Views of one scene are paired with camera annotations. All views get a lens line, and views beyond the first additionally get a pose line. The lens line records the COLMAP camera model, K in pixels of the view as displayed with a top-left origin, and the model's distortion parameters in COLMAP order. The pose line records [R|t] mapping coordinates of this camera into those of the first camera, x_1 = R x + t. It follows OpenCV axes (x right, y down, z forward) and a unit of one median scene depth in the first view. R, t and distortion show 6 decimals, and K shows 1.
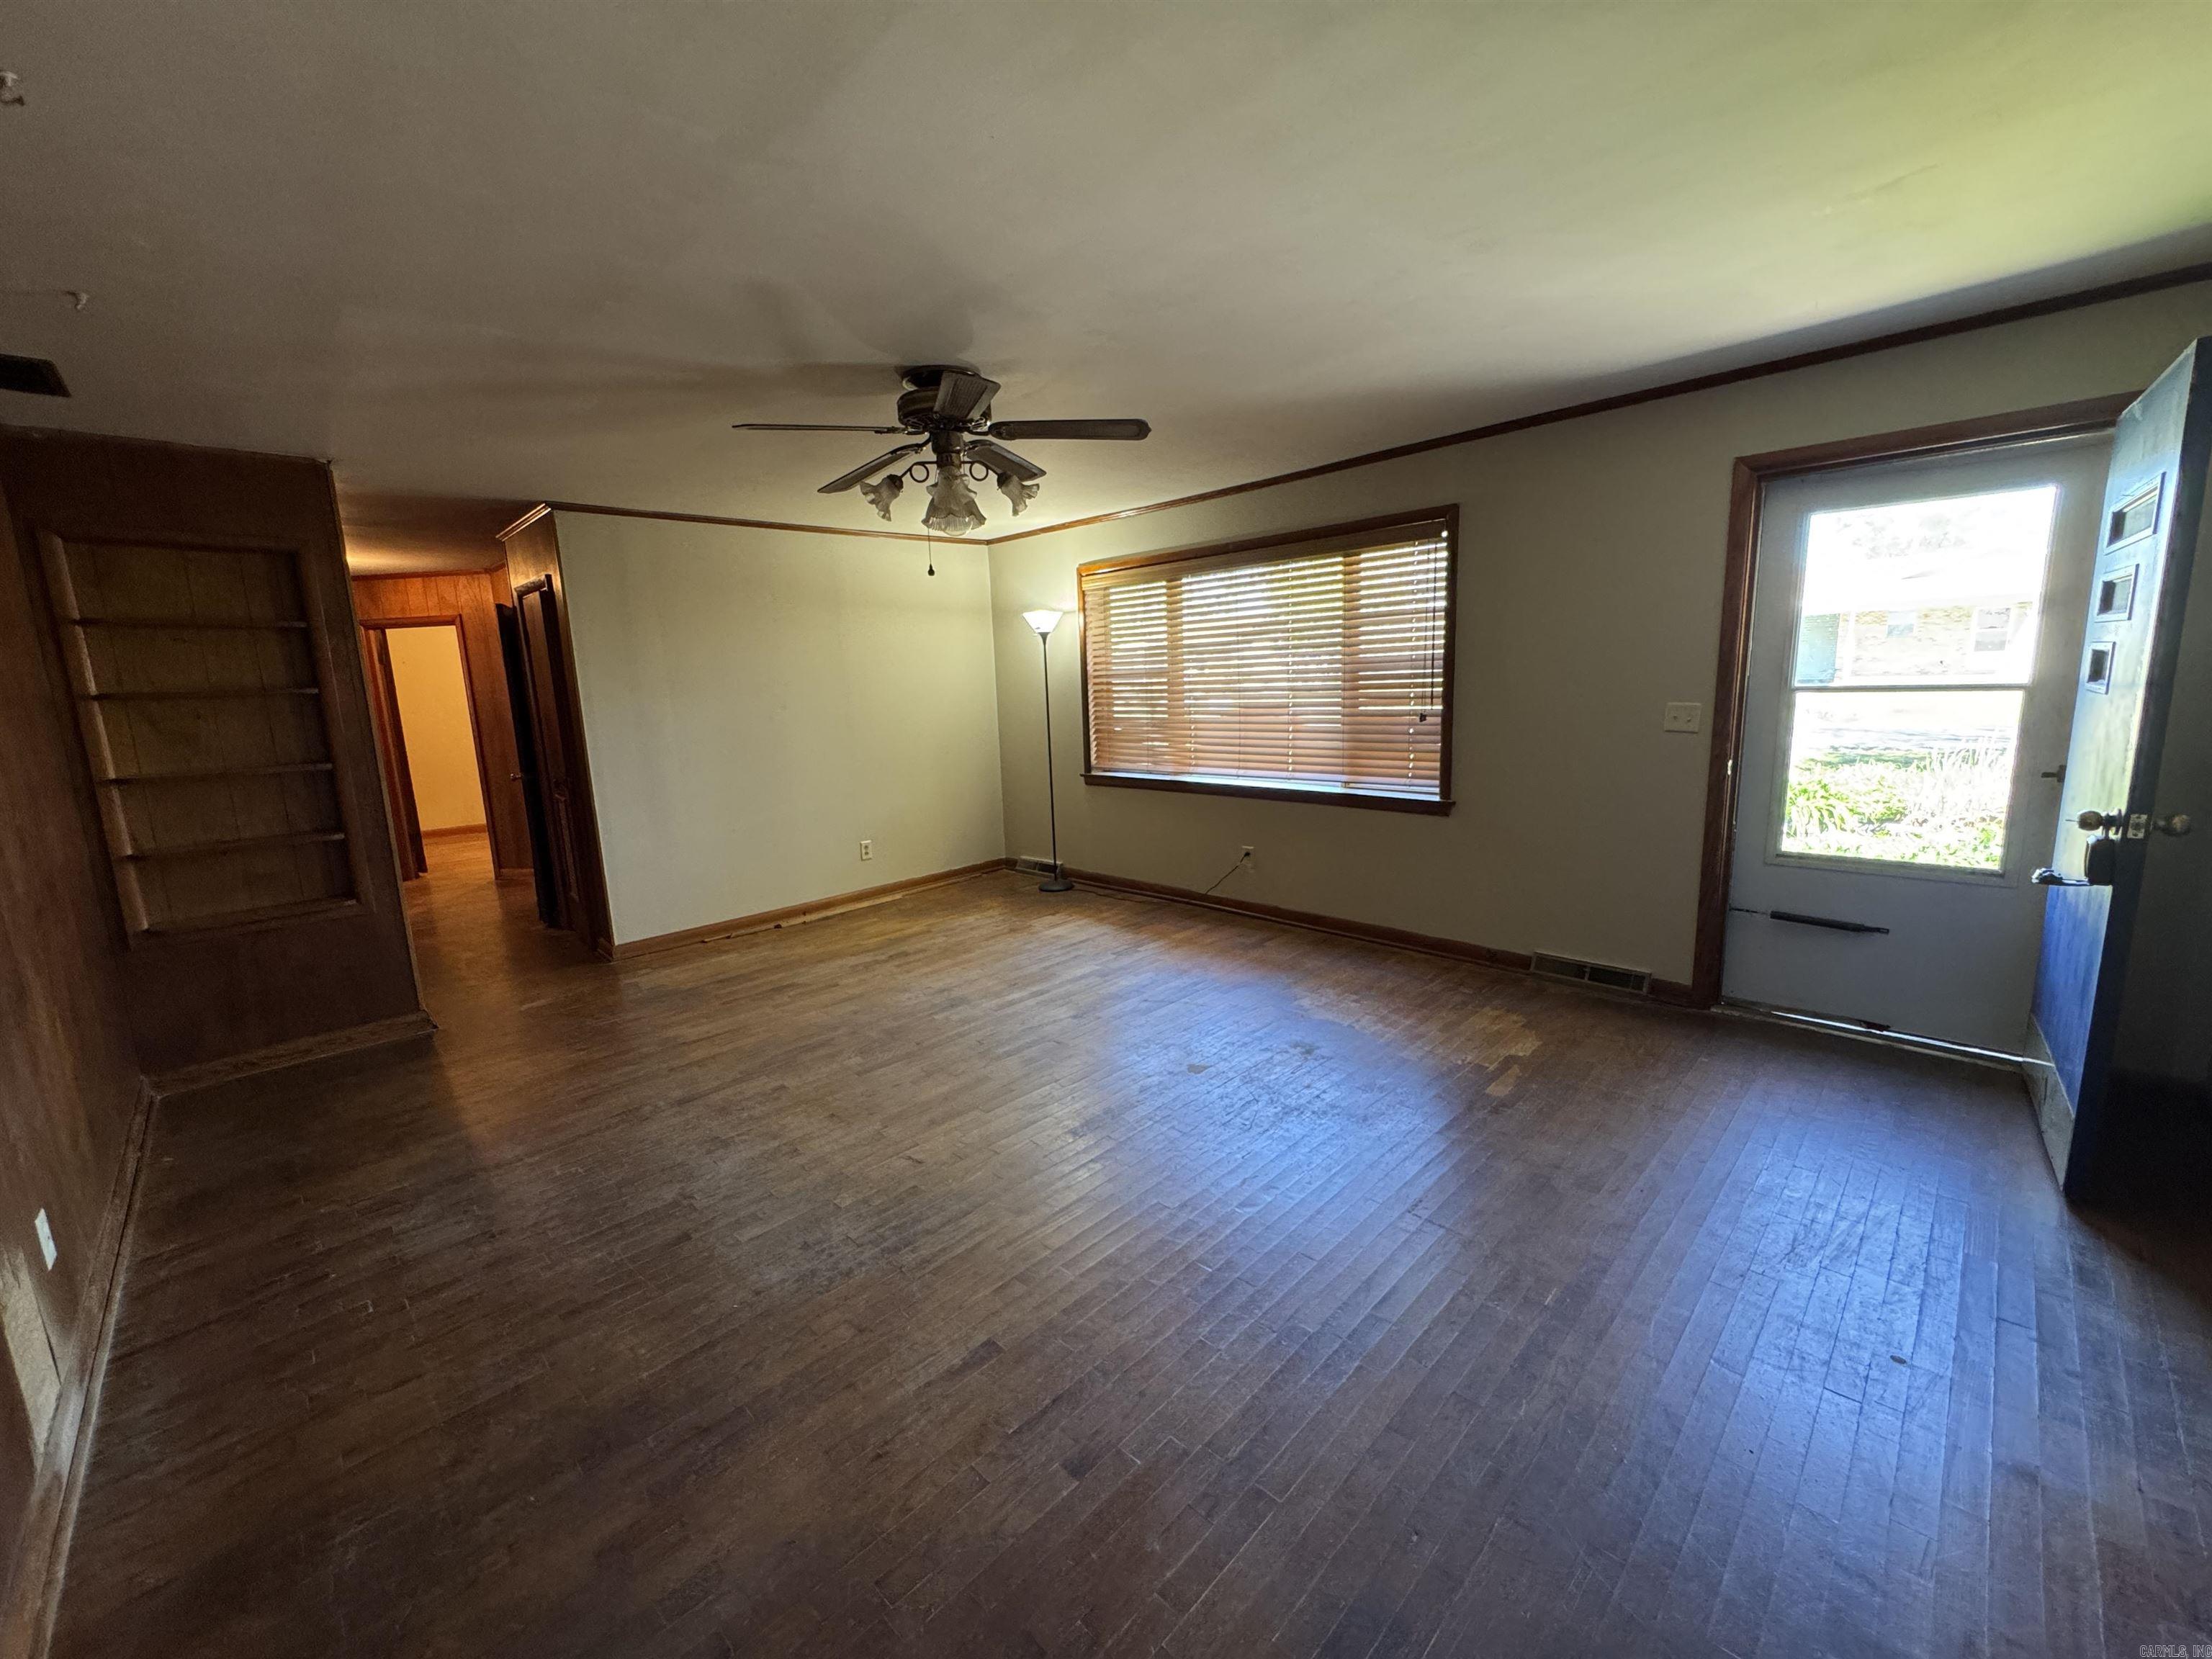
lens RADIAL K [[888.4, 0, 1106.0], [0, 888.4, 829.5], [0, 0, 1]] dist [-0.001186, 0.000197]
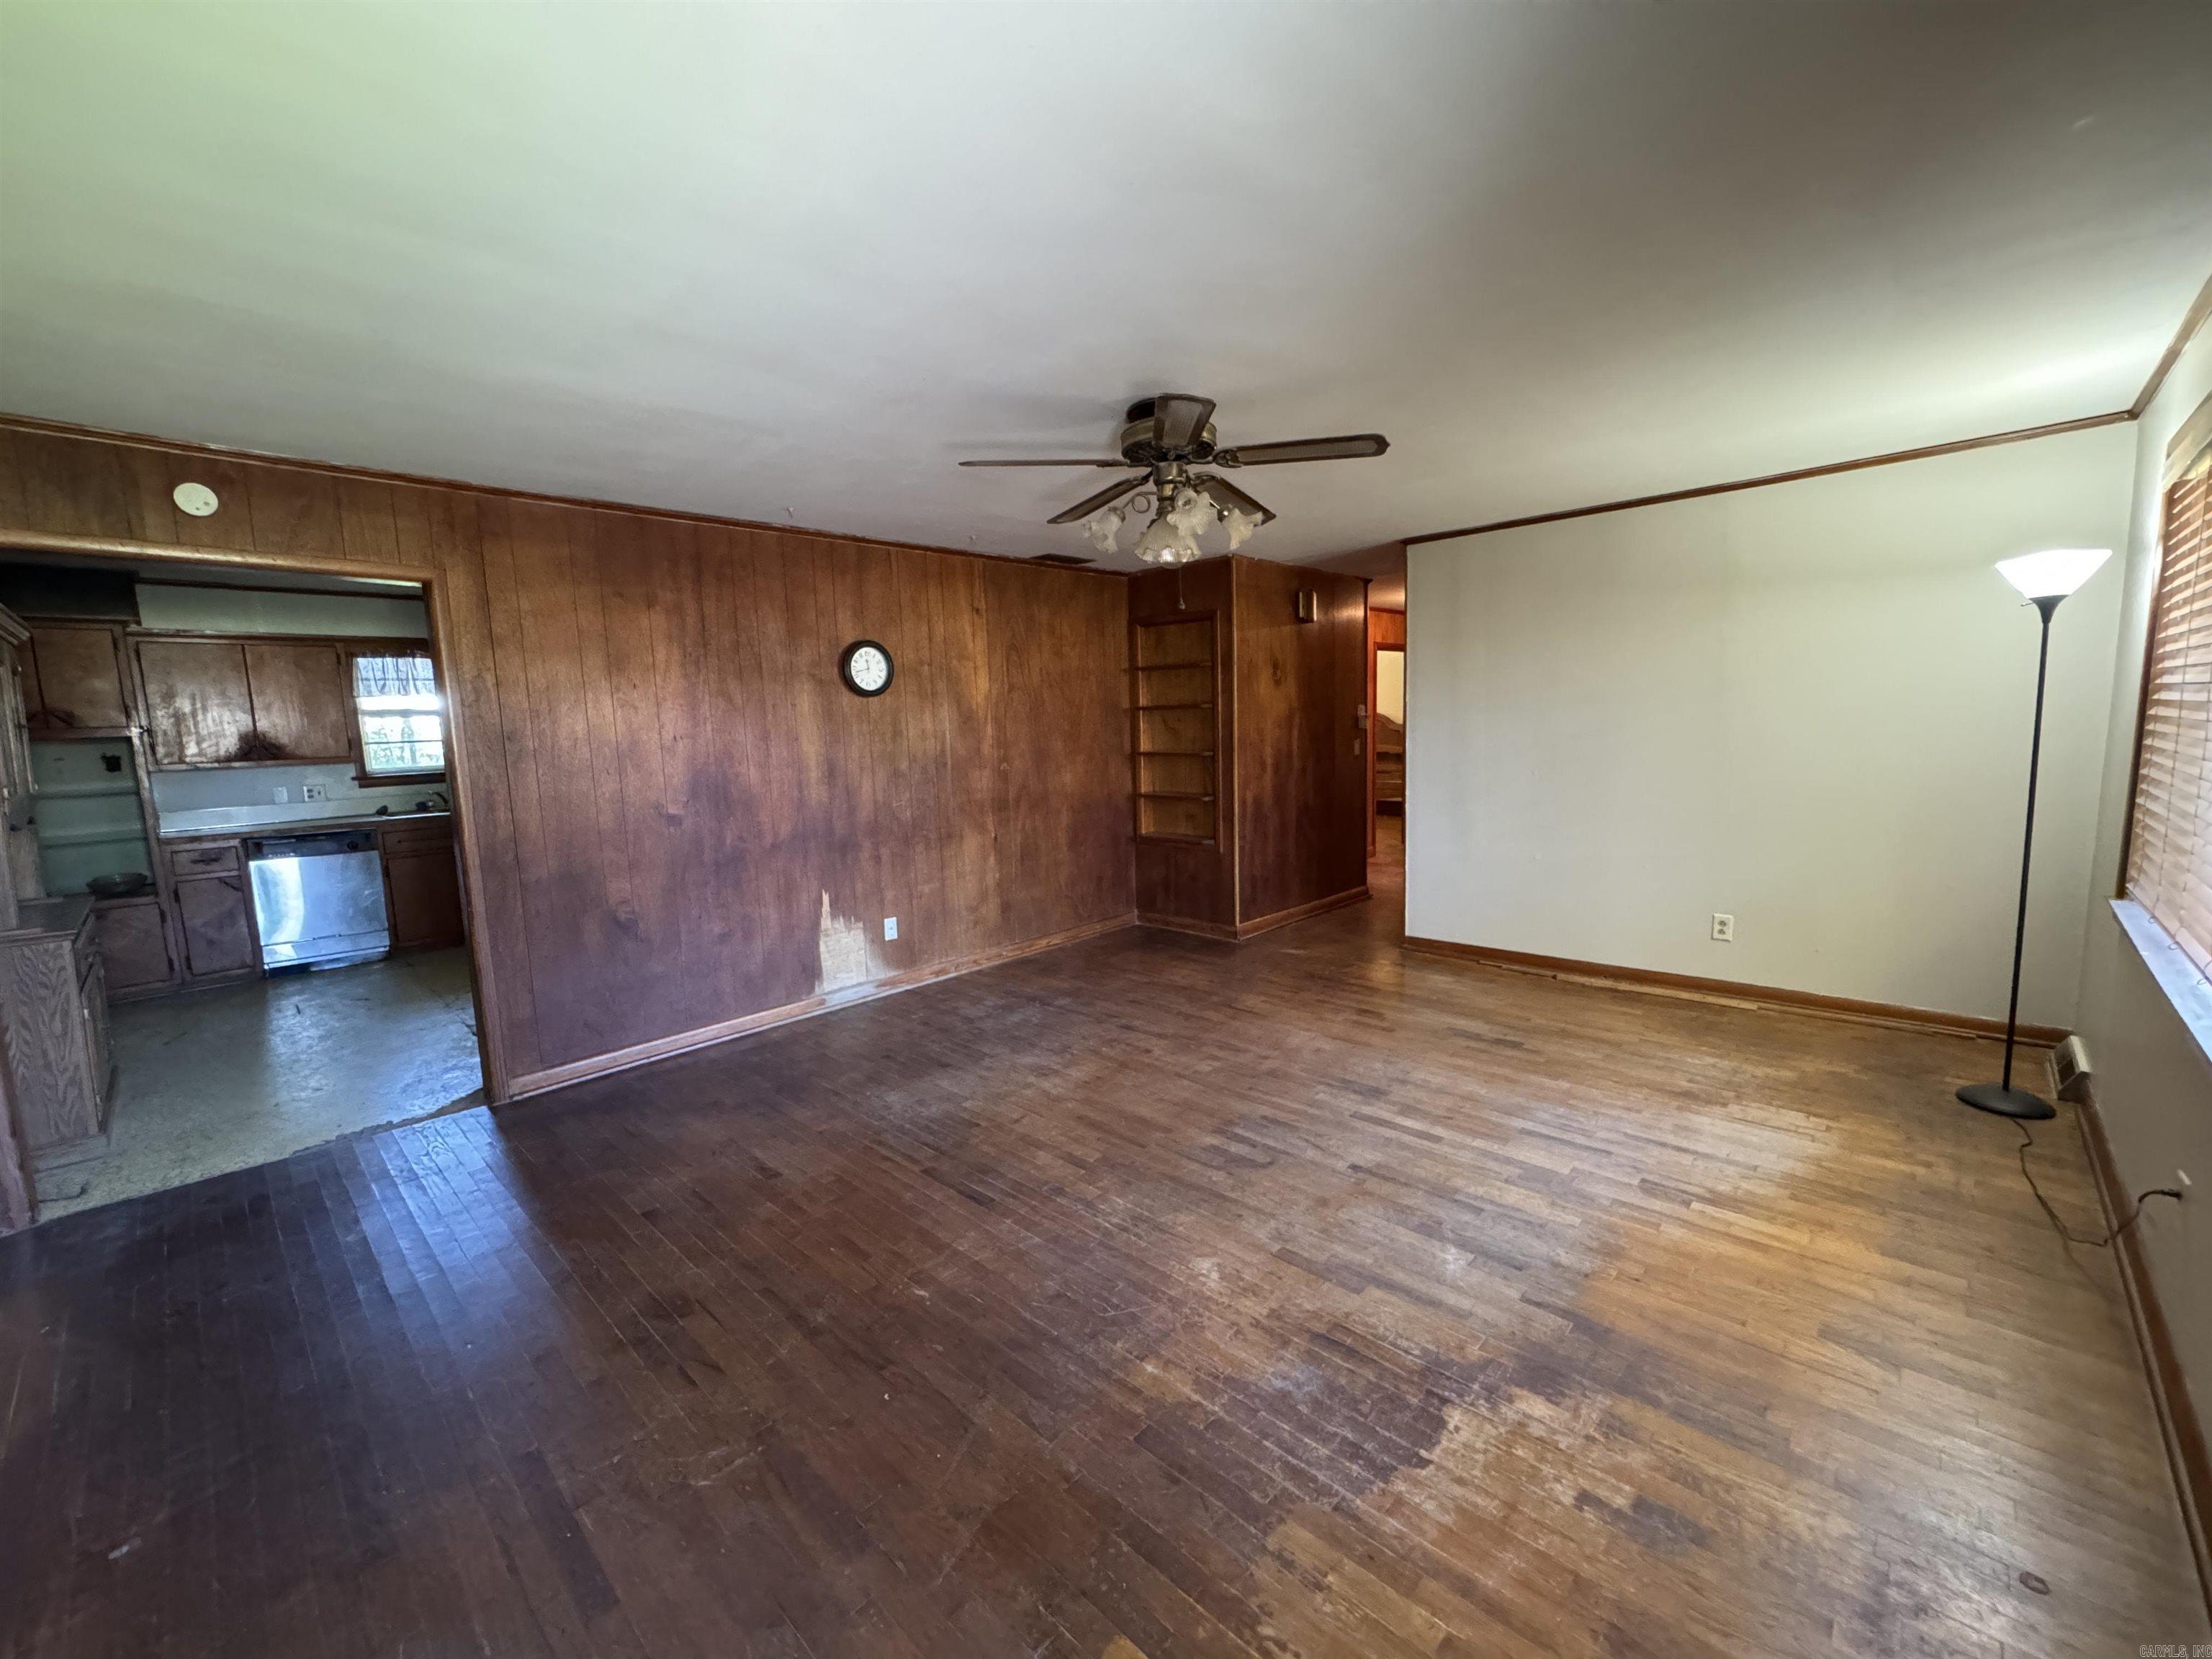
lens RADIAL K [[888.4, 0, 1106.0], [0, 888.4, 829.5], [0, 0, 1]] dist [-0.001186, 0.000197]
pose [[0.026708, 0.162080, -0.986416, 0.568806], [-0.140029, 0.977645, 0.156848, -0.134105], [0.989787, 0.133938, 0.048807, 0.632419]]
